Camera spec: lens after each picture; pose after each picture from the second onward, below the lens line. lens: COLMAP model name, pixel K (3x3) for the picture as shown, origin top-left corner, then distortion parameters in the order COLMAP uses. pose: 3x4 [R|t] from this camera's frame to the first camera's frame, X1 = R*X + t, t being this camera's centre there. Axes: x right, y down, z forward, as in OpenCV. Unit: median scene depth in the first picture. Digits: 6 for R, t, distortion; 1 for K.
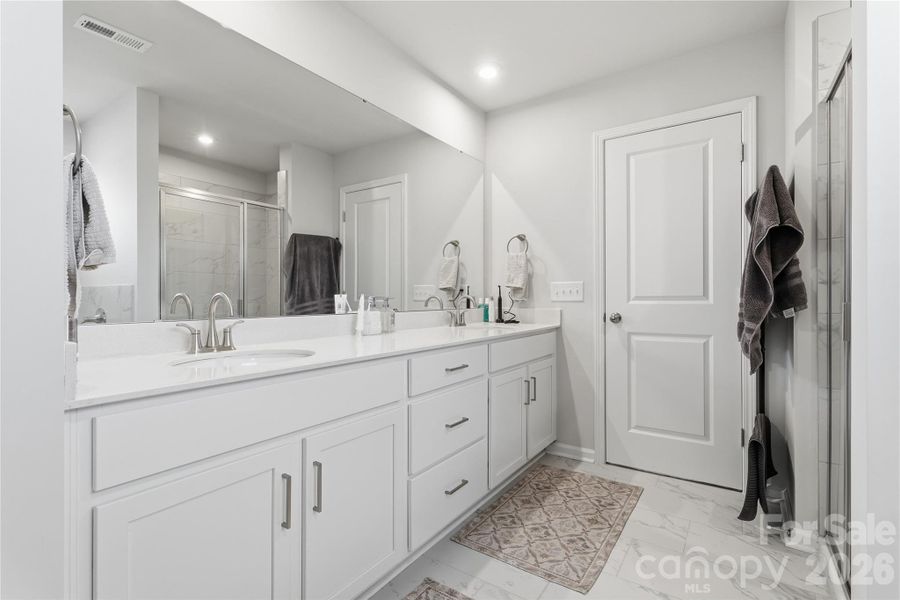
lens RADIAL K [[417.2, 0, 451.0], [0, 417.2, 298.2], [0, 0, 1]] dist [0.003453, 0.000017]
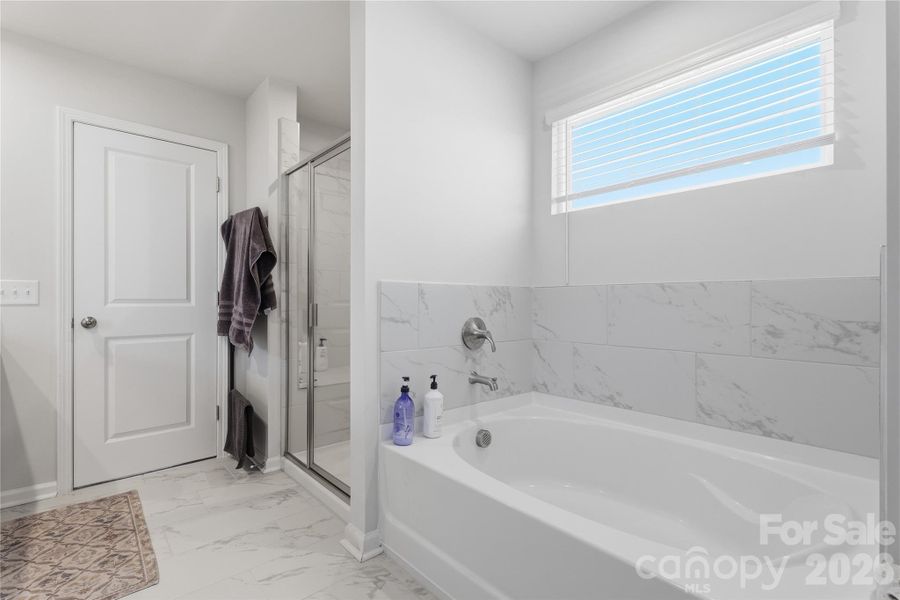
lens RADIAL K [[417.2, 0, 451.0], [0, 417.2, 298.2], [0, 0, 1]] dist [0.003453, 0.000017]
pose [[0.241688, 0.009667, 0.970306, -0.345685], [-0.000784, 0.999952, -0.009767, 0.002507], [-0.970354, 0.001600, 0.241684, 0.022568]]
